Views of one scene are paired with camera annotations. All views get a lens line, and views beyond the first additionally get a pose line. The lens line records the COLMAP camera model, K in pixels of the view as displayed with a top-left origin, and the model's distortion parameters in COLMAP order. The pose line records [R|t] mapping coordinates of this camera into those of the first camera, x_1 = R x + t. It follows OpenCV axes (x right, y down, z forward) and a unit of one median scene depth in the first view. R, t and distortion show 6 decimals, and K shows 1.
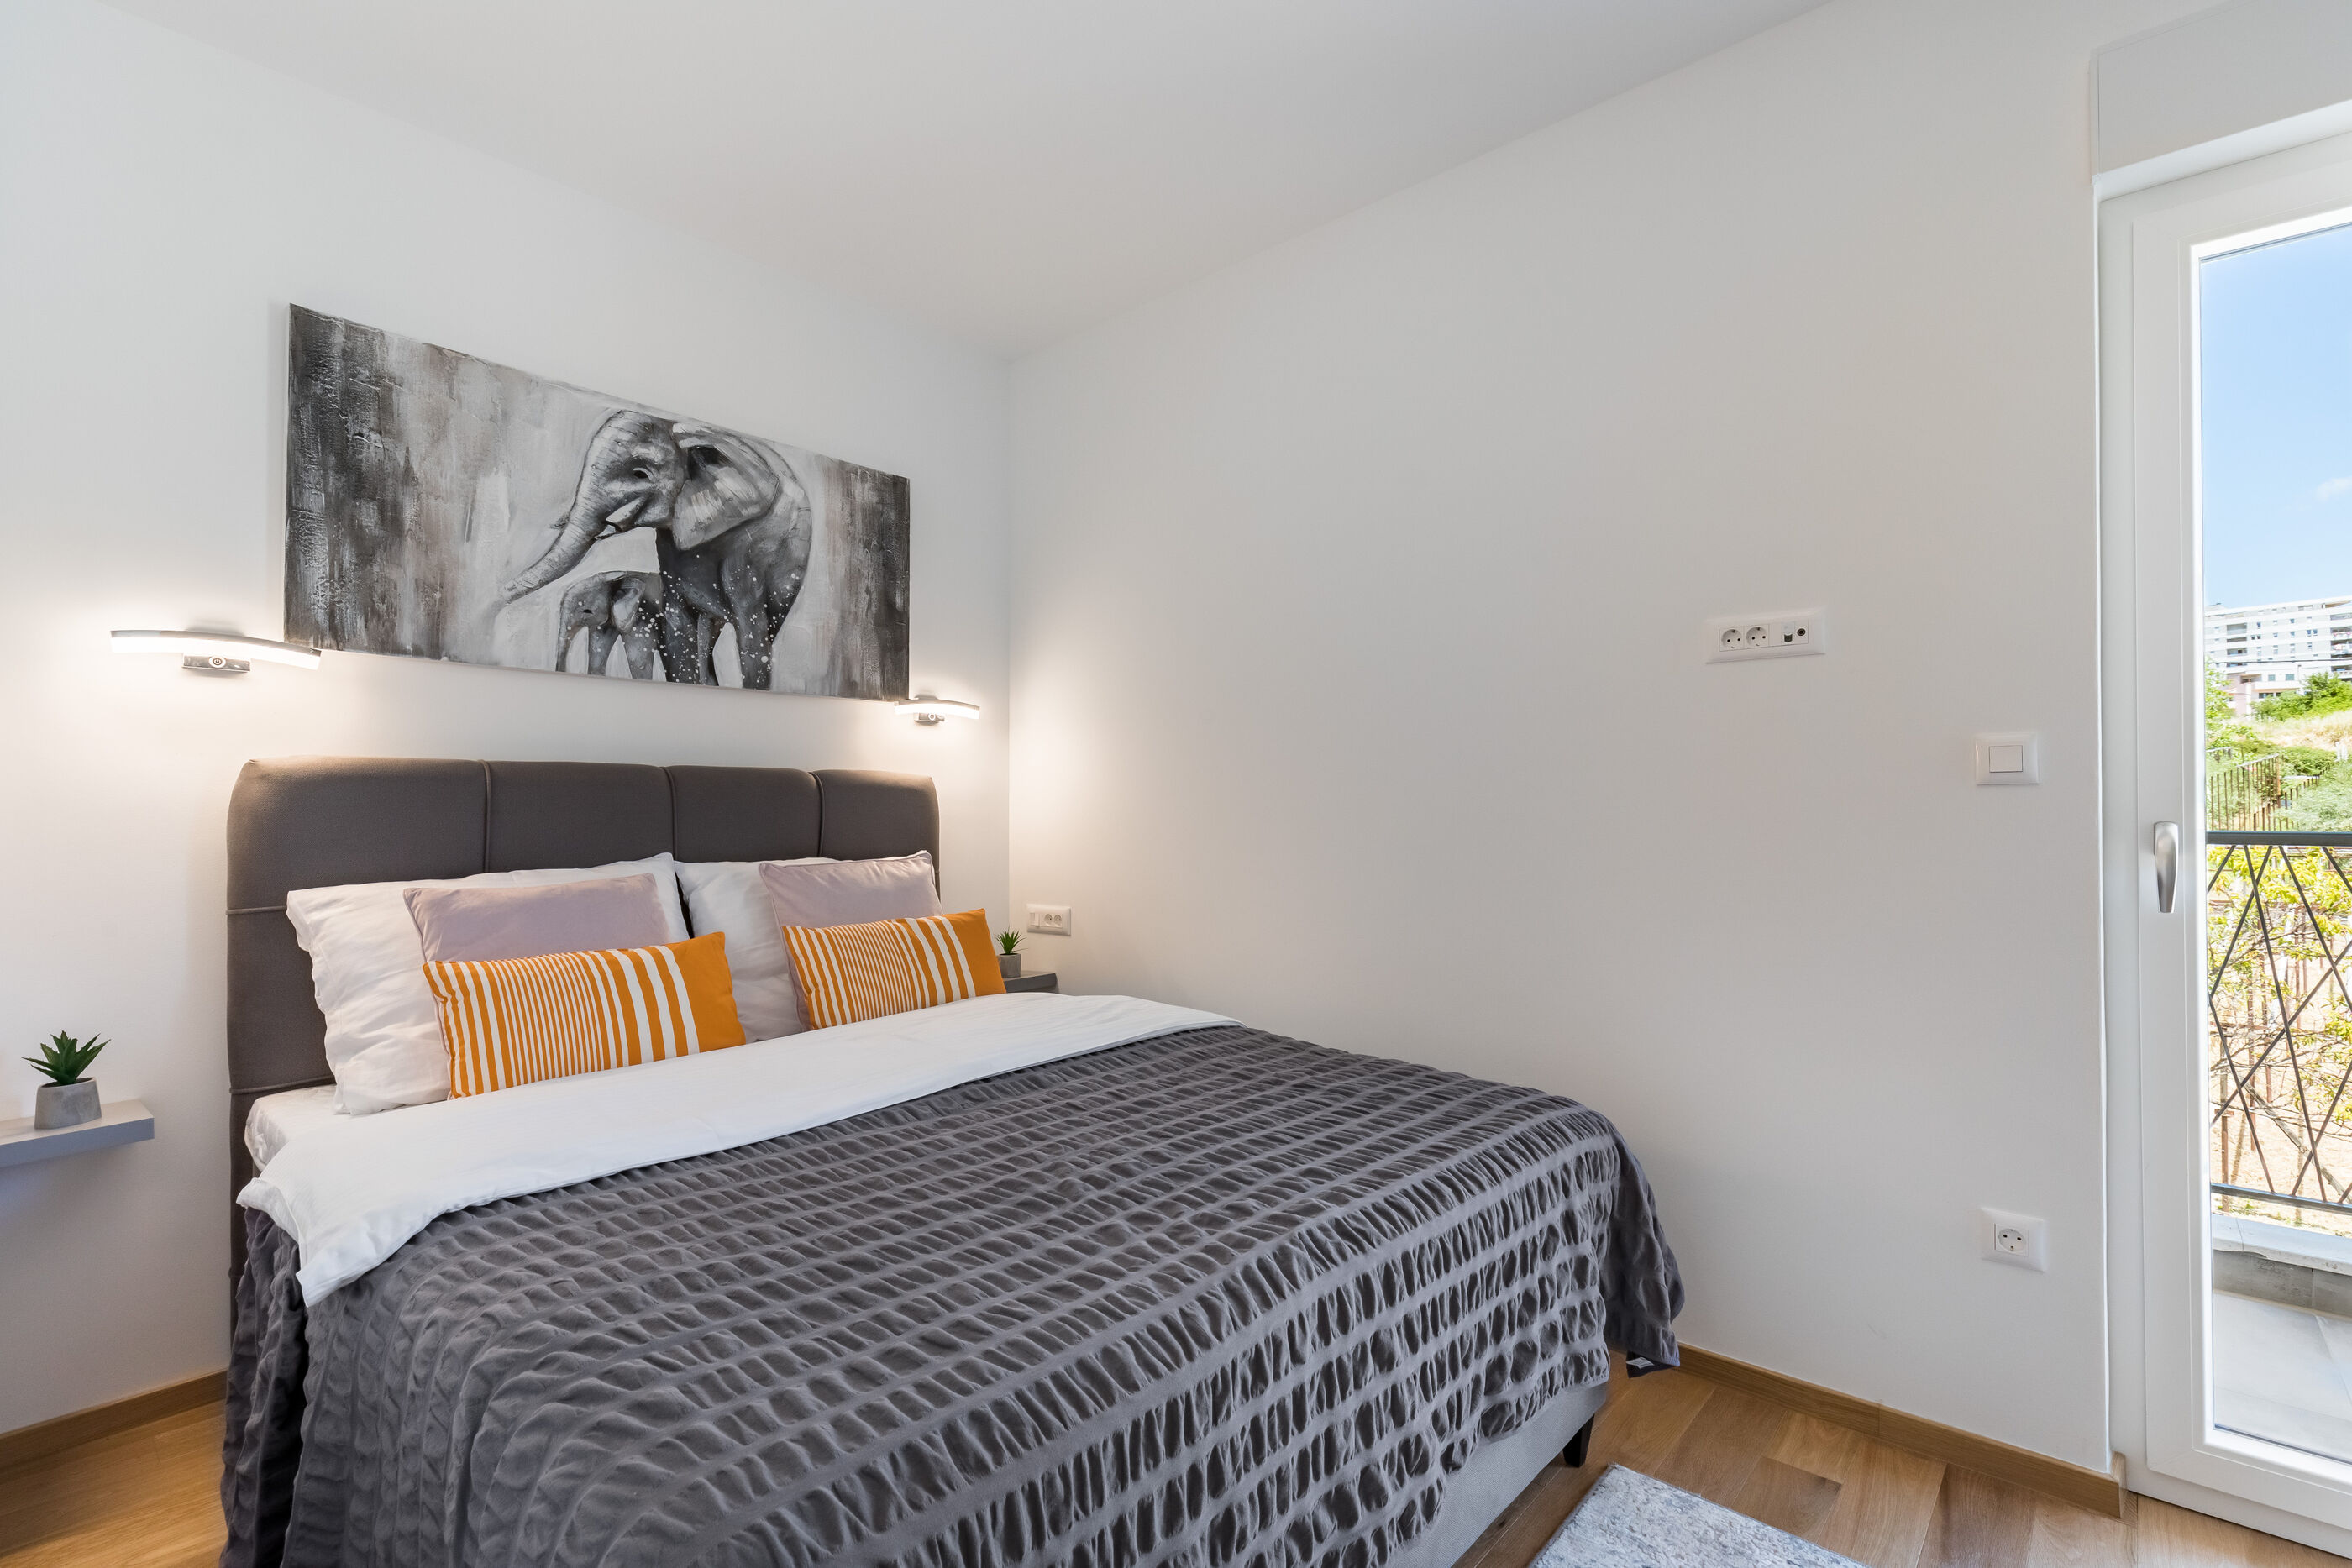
lens RADIAL K [[1121.6, 0, 1194.5], [0, 1121.6, 787.2], [0, 0, 1]] dist [0.010927, -0.003717]
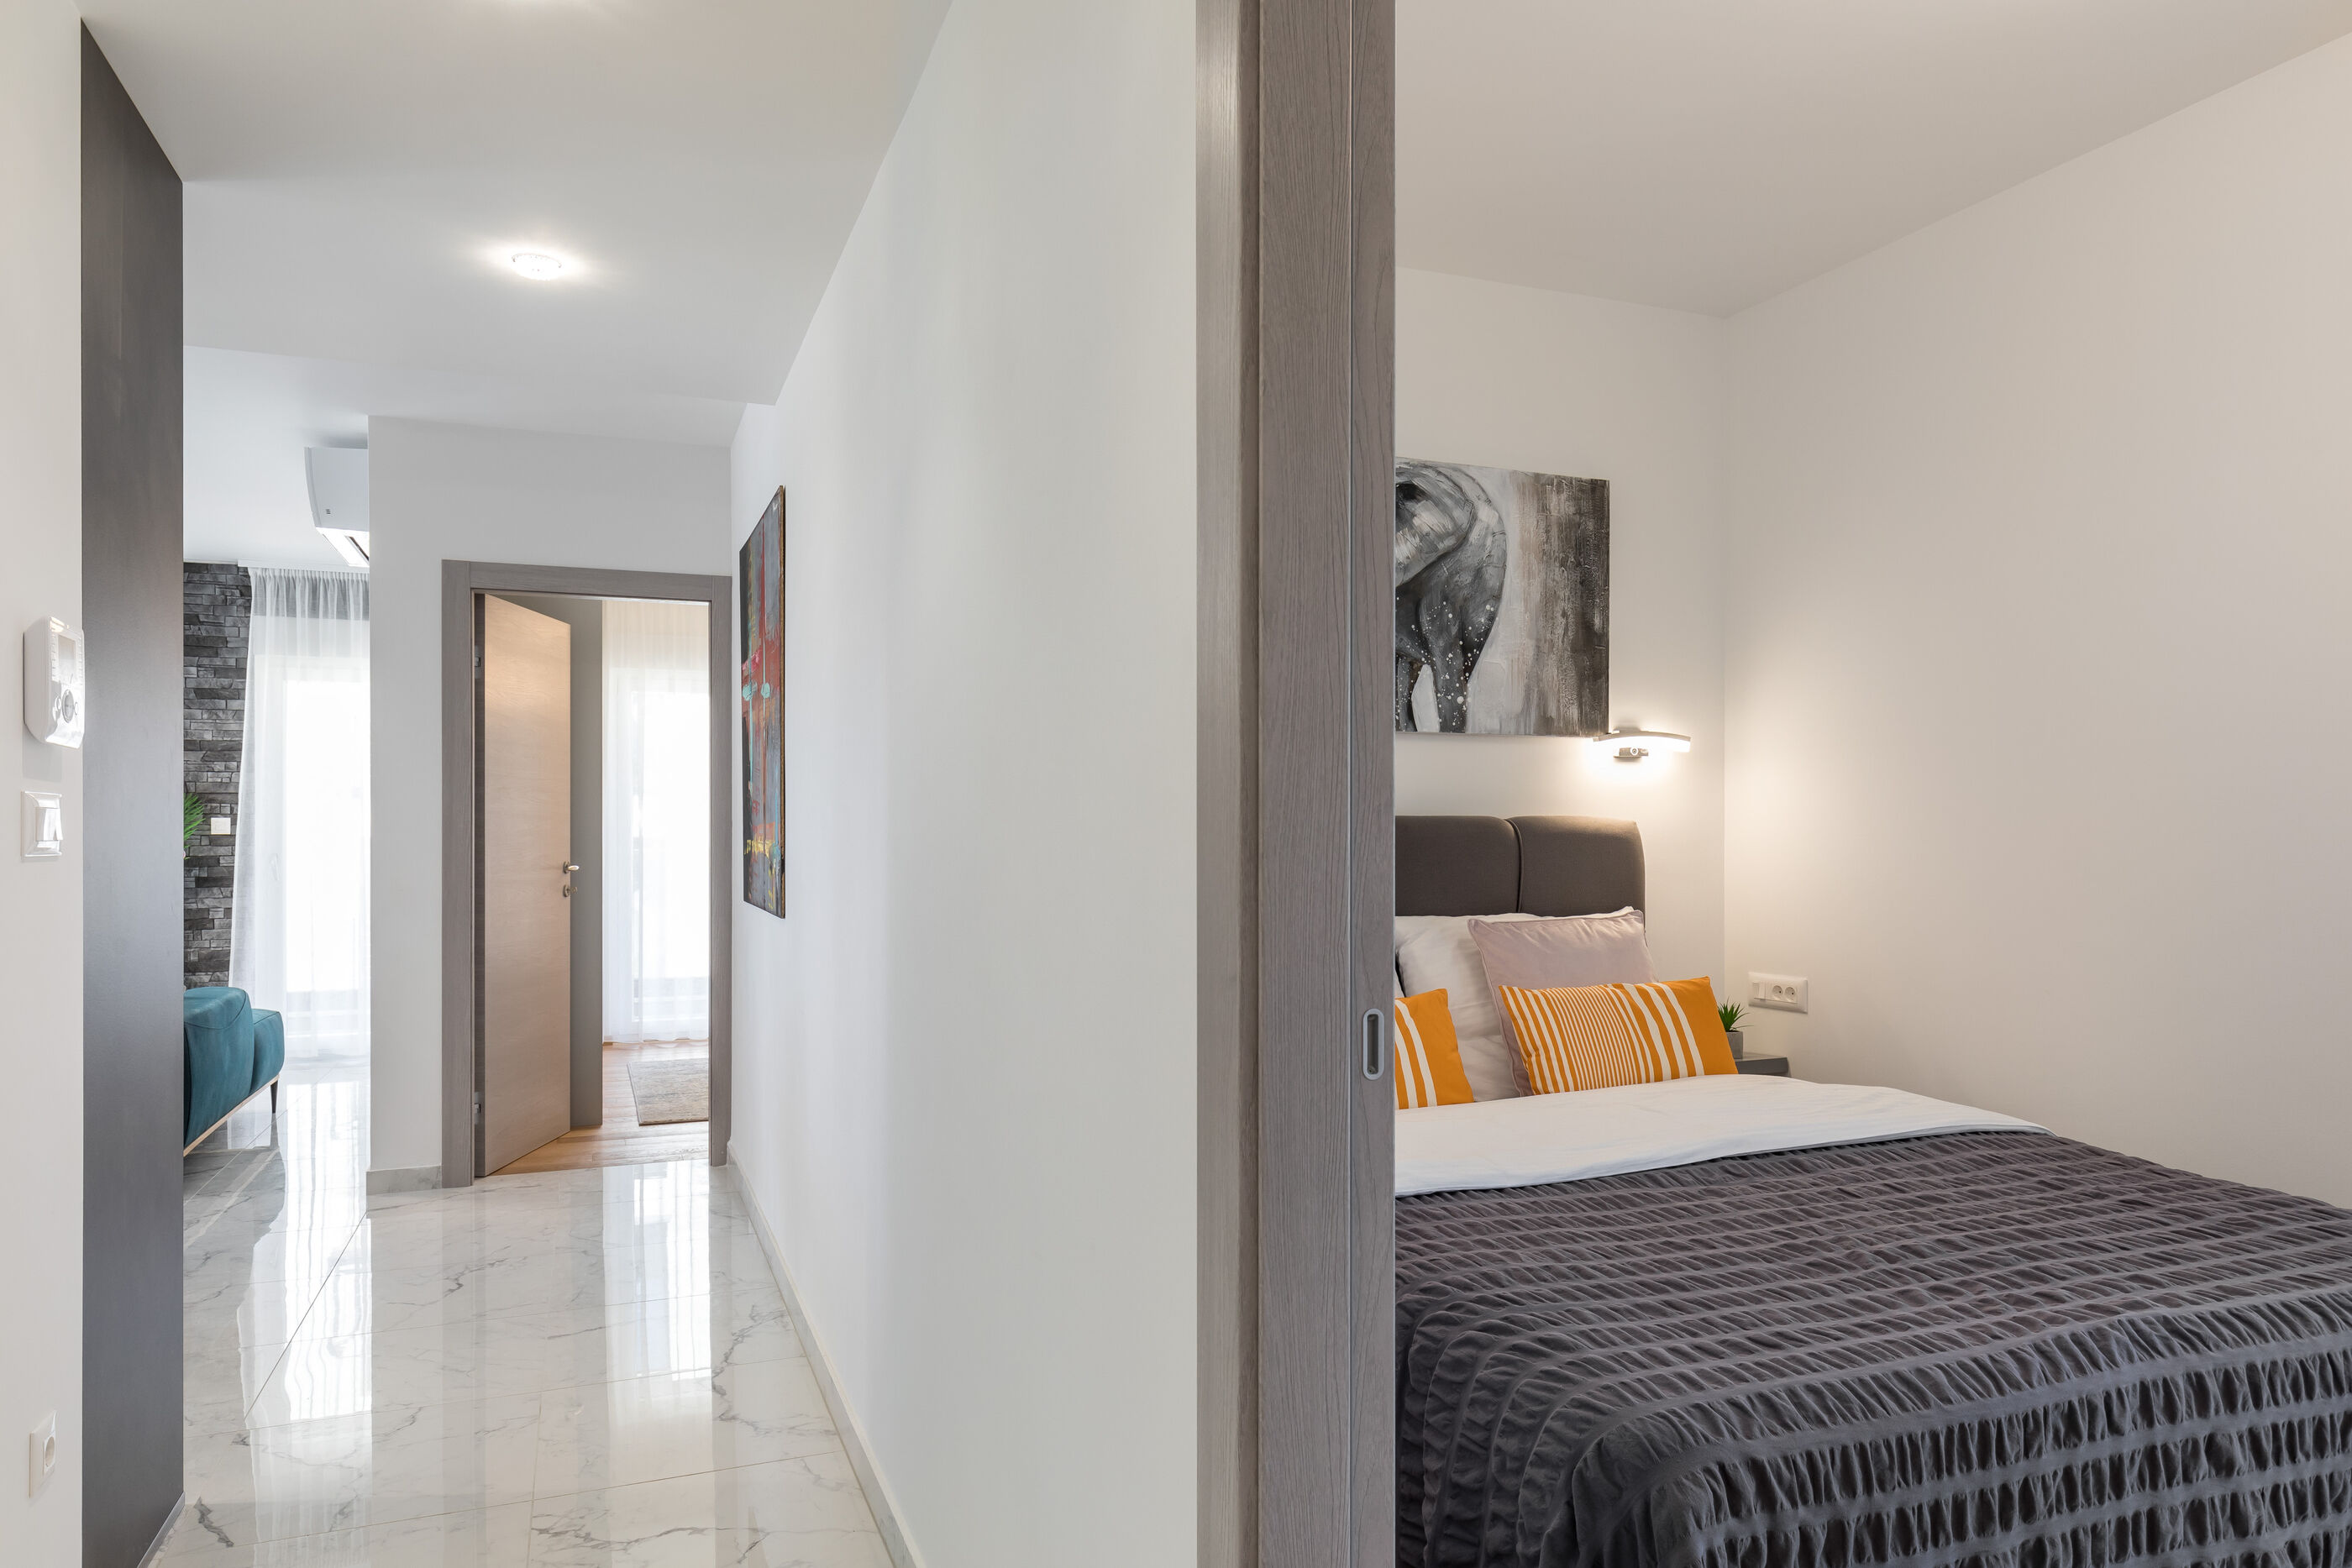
lens RADIAL K [[1603.6, 0, 1098.3], [0, 1603.6, 823.3], [0, 0, 1]] dist [0.001439, 0.003188]
pose [[0.882162, 0.003790, -0.470930, -0.021892], [0.006958, 0.999754, 0.021081, -0.050148], [0.470894, -0.021874, 0.881919, -0.394669]]
